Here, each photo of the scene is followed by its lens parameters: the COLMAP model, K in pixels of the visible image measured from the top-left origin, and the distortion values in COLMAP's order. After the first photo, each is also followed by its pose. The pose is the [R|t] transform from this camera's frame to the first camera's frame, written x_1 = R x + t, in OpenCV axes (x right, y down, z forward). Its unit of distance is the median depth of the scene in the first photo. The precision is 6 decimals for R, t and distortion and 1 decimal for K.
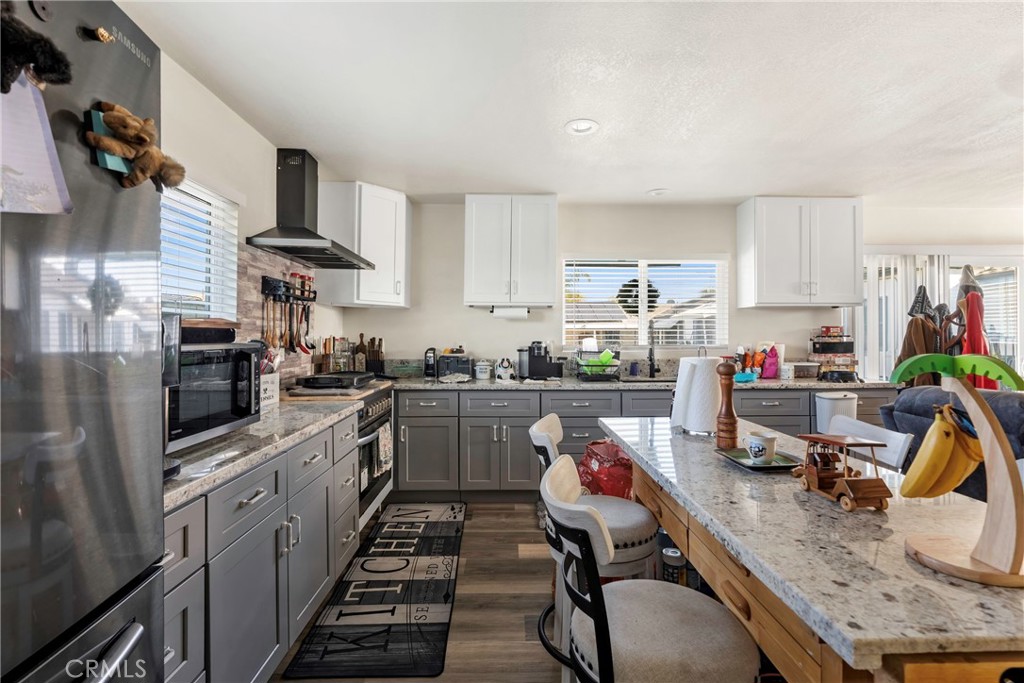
lens RADIAL K [[503.1, 0, 512.0], [0, 503.1, 341.5], [0, 0, 1]] dist [-0.001232, -0.000163]
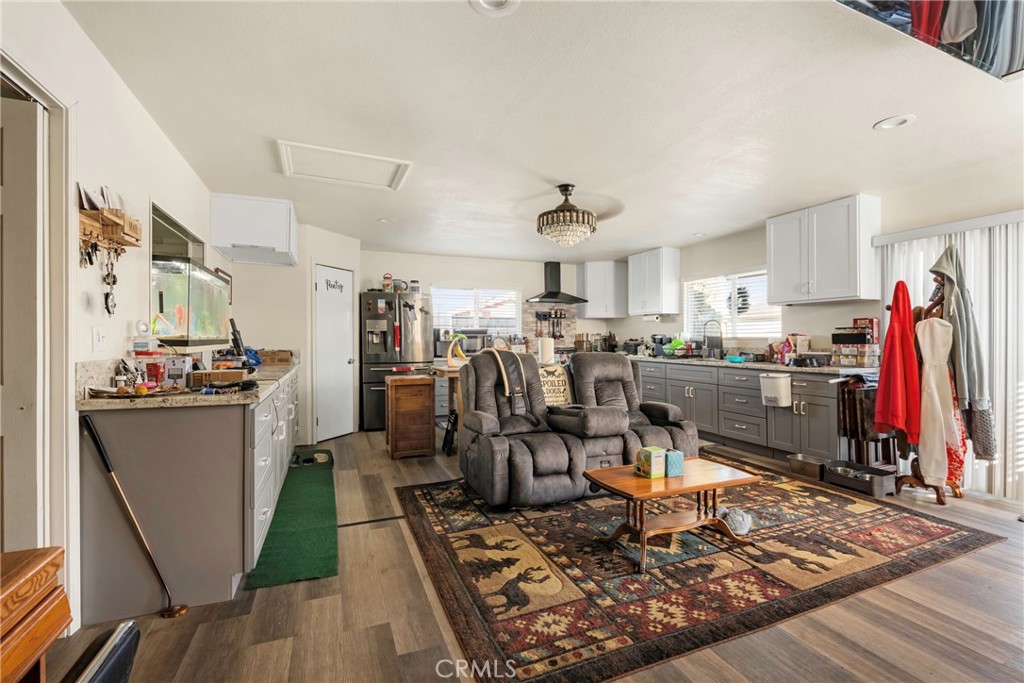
lens RADIAL K [[442.8, 0, 512.0], [0, 442.8, 341.5], [0, 0, 1]] dist [0.000223, 0.000042]
pose [[0.369047, 0.000705, -0.929410, 1.433621], [-0.004282, 0.999990, -0.000942, 0.031388], [0.929401, 0.004327, 0.369047, -0.026911]]
